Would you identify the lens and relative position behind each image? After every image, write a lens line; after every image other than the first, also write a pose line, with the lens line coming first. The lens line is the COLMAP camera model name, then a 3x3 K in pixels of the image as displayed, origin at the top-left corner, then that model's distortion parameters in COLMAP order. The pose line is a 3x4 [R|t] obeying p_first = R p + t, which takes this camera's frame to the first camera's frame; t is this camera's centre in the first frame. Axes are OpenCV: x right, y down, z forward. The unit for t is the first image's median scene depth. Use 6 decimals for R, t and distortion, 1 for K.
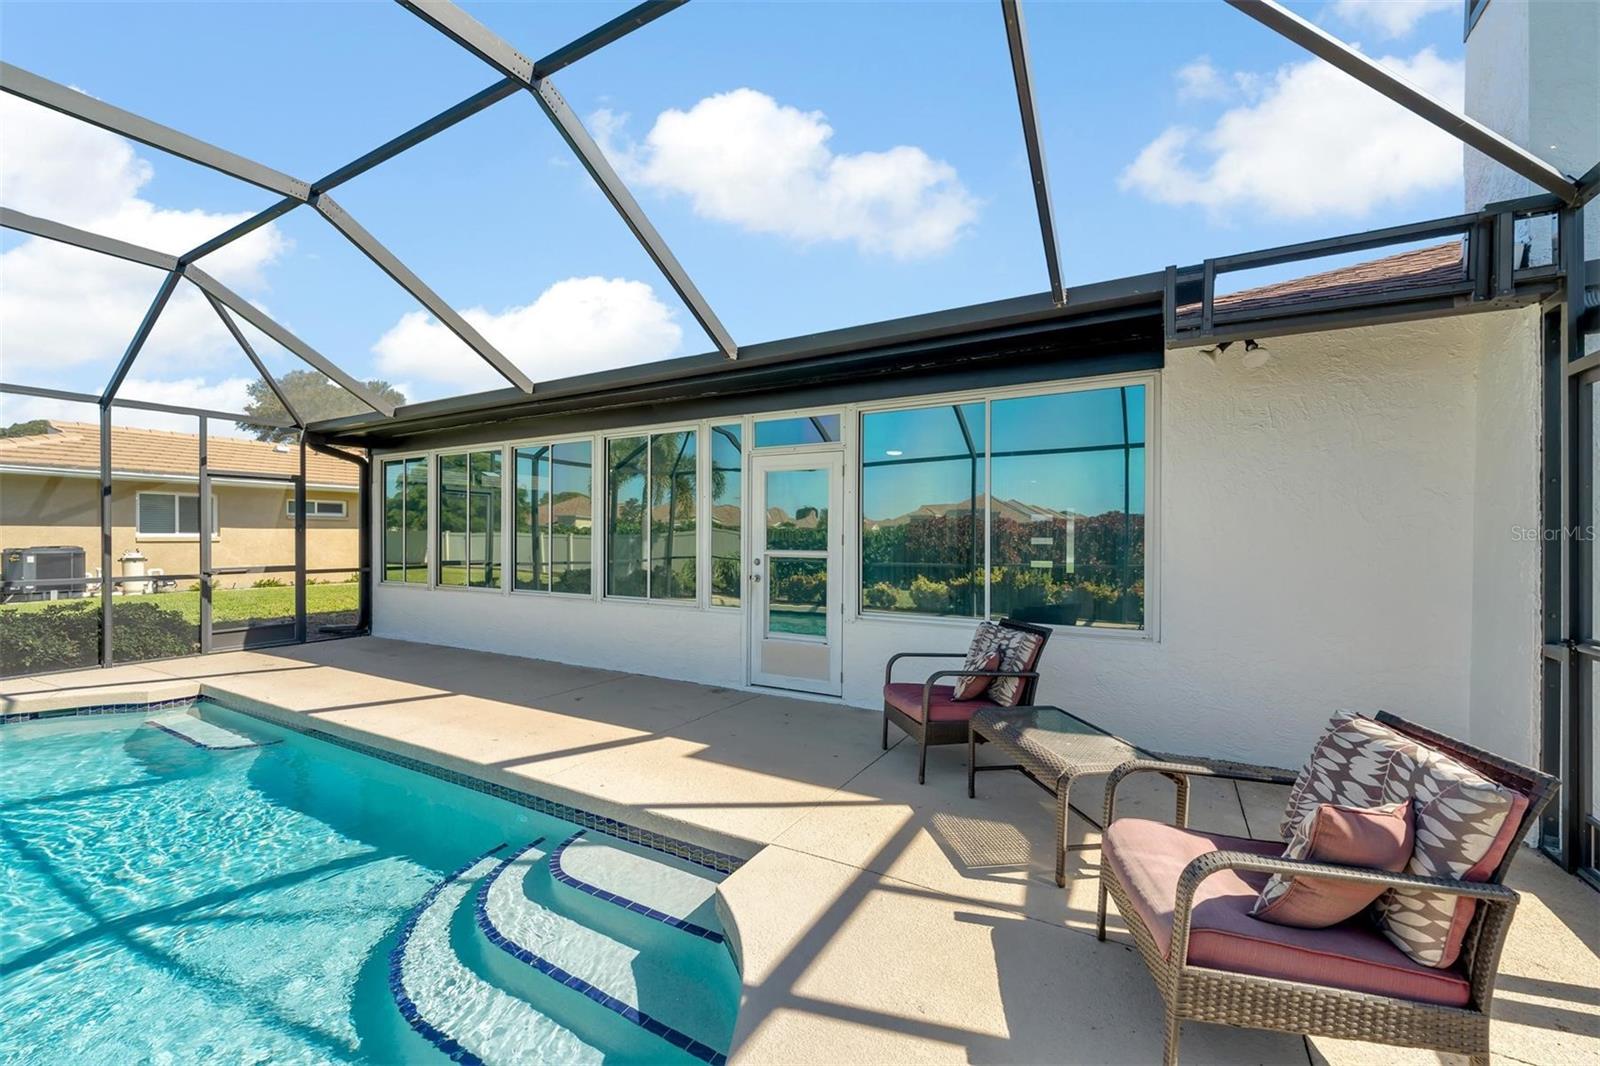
lens RADIAL K [[655.7, 0, 802.7], [0, 655.7, 526.8], [0, 0, 1]] dist [0.002367, -0.000023]
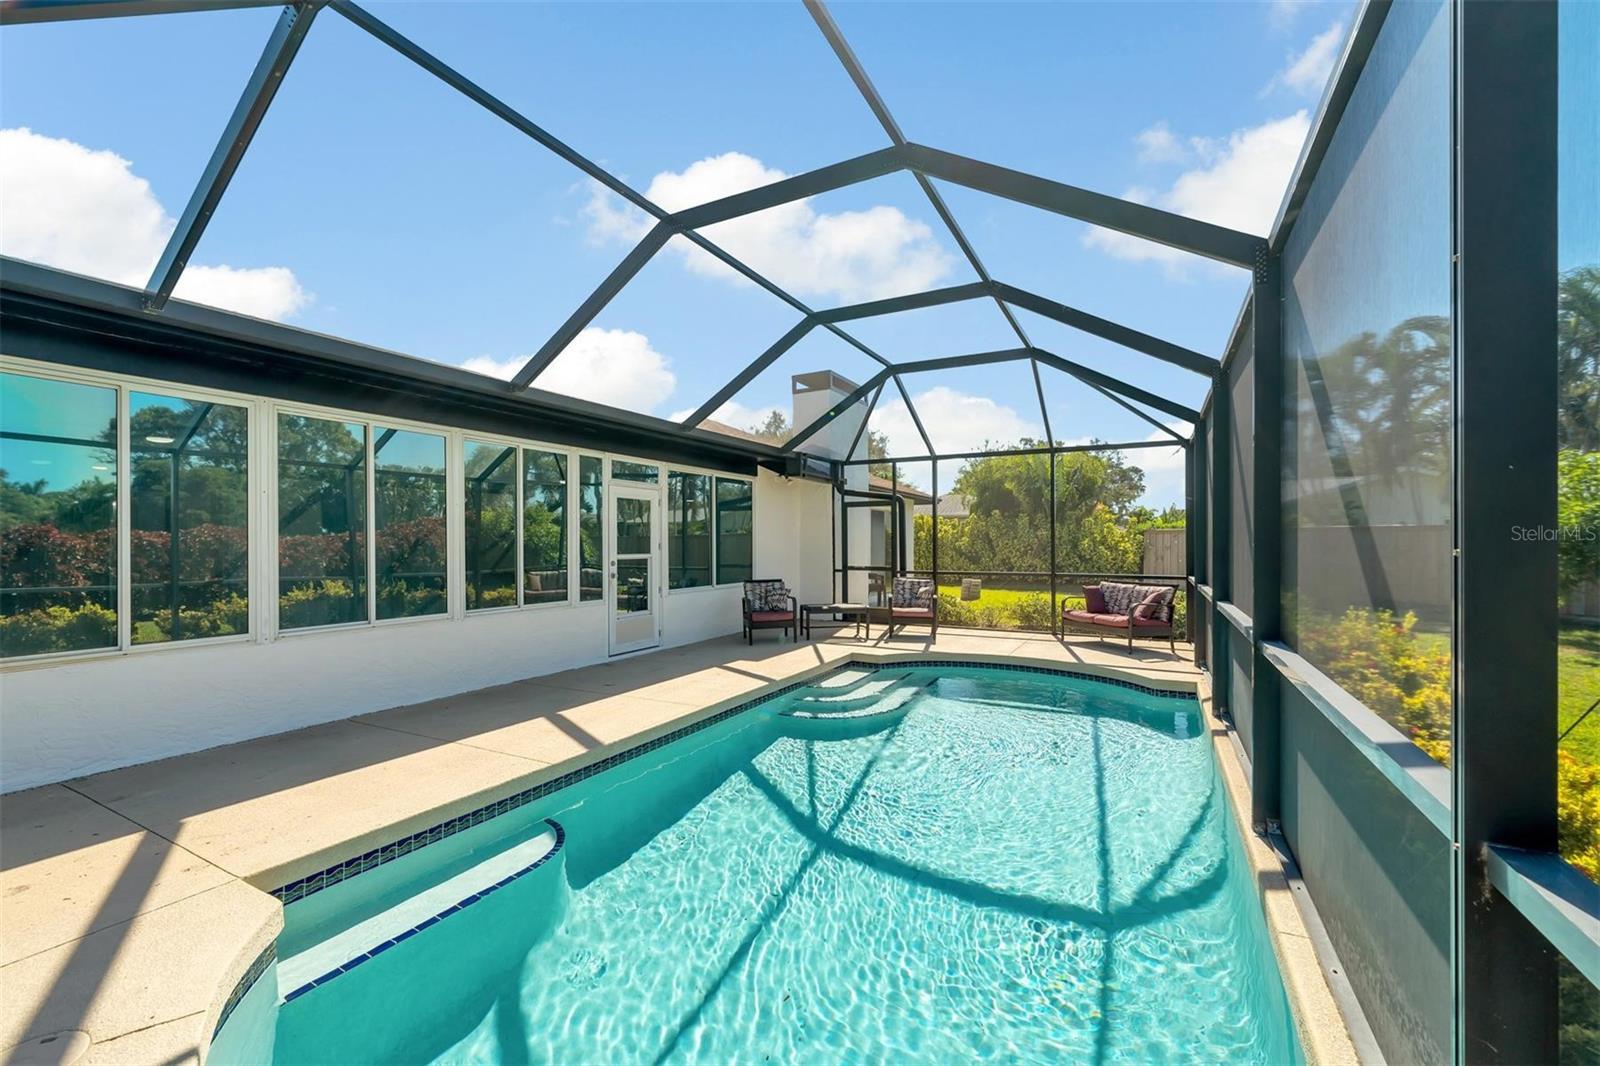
lens RADIAL K [[638.9, 0, 803.6], [0, 638.9, 540.2], [0, 0, 1]] dist [-0.000102, -0.000647]
pose [[-0.001783, 0.008429, 0.999963, -1.386272], [-0.003648, 0.999958, -0.008435, 0.015042], [-0.999992, -0.003663, -0.001752, 0.617824]]
